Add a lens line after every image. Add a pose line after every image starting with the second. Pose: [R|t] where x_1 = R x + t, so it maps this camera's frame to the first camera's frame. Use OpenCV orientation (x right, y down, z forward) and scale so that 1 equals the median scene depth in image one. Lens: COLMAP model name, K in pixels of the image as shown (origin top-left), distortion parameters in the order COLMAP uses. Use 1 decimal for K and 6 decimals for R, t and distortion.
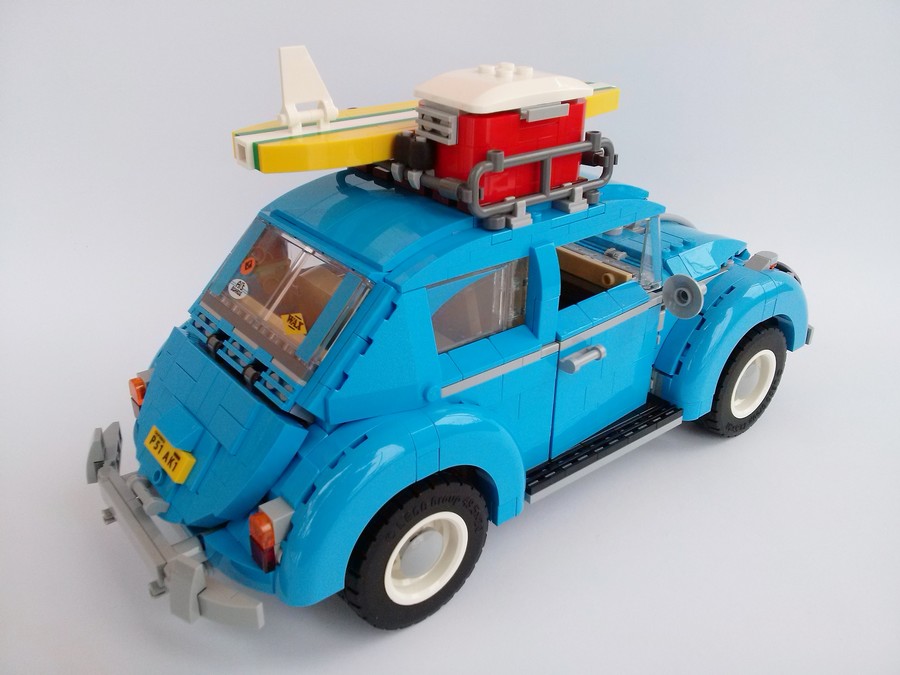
lens RADIAL K [[802.6, 0, 450.0], [0, 802.6, 337.5], [0, 0, 1]] dist [0.035329, -0.009500]
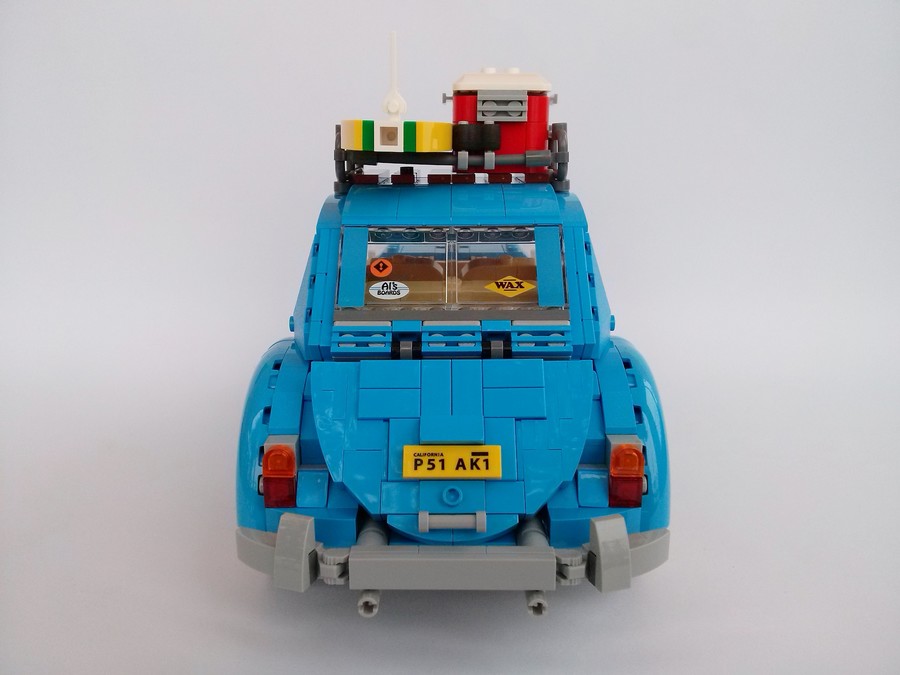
lens RADIAL K [[815.5, 0, 450.0], [0, 815.5, 337.5], [0, 0, 1]] dist [0.028810, -0.009672]
pose [[0.636828, -0.202730, 0.743875, -0.967462], [0.370112, 0.926761, -0.064278, 0.075596], [-0.676364, 0.316251, 0.665220, 0.400403]]
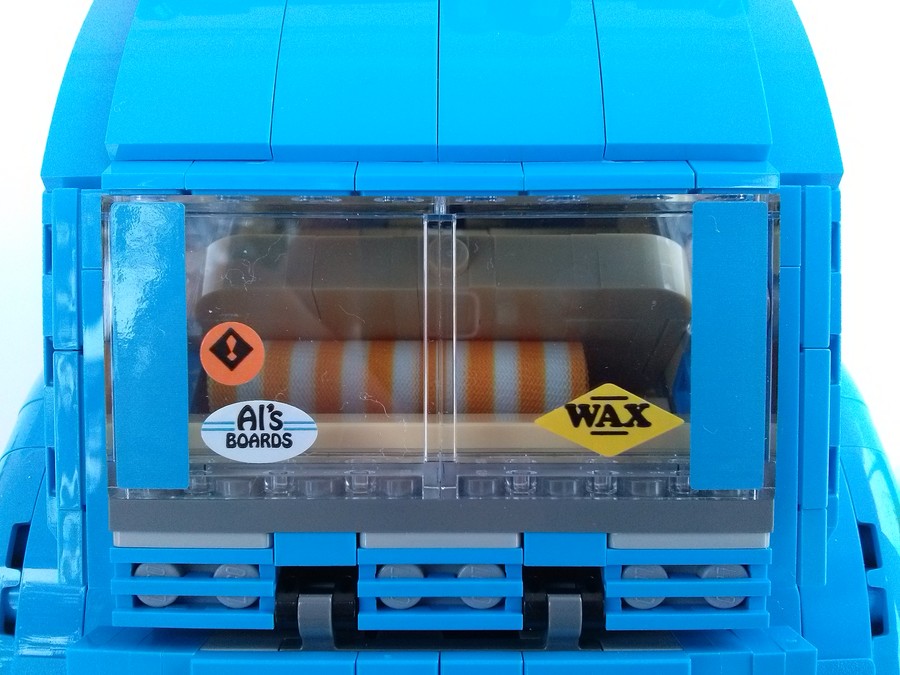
lens RADIAL K [[815.5, 0, 450.0], [0, 815.5, 337.5], [0, 0, 1]] dist [0.028810, -0.009672]
pose [[0.628328, -0.574813, 0.524208, -0.387032], [0.362508, 0.812541, 0.456470, -0.220948], [-0.688326, -0.096783, 0.718916, 0.784155]]
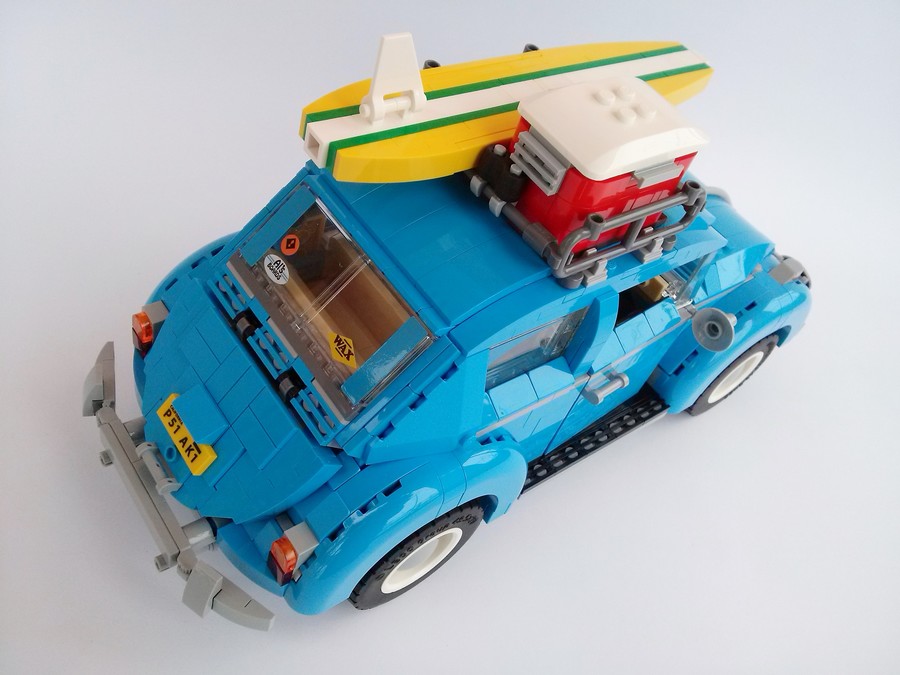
lens RADIAL K [[815.5, 0, 450.0], [0, 815.5, 337.5], [0, 0, 1]] dist [0.028810, -0.009672]
pose [[0.970860, 0.181178, 0.156859, -0.218650], [-0.224730, 0.915623, 0.333362, -0.367434], [-0.083225, -0.358899, 0.929658, 0.104126]]
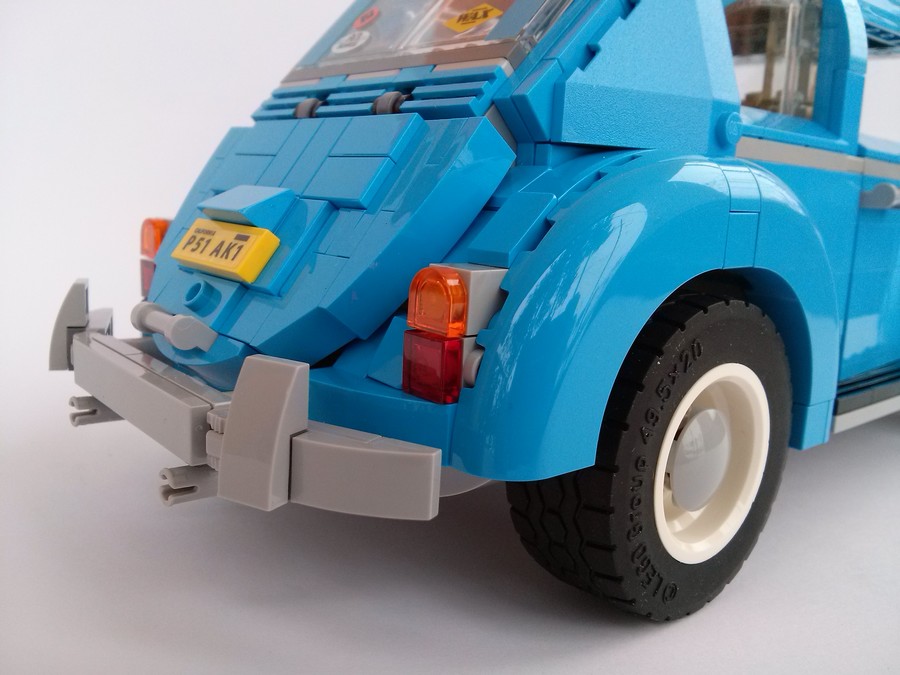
lens RADIAL K [[815.5, 0, 450.0], [0, 815.5, 337.5], [0, 0, 1]] dist [0.028810, -0.009672]
pose [[0.999102, 0.026696, 0.032890, -0.217817], [-0.016432, 0.959875, -0.279945, 0.349719], [-0.039043, 0.279154, 0.959452, 0.501707]]
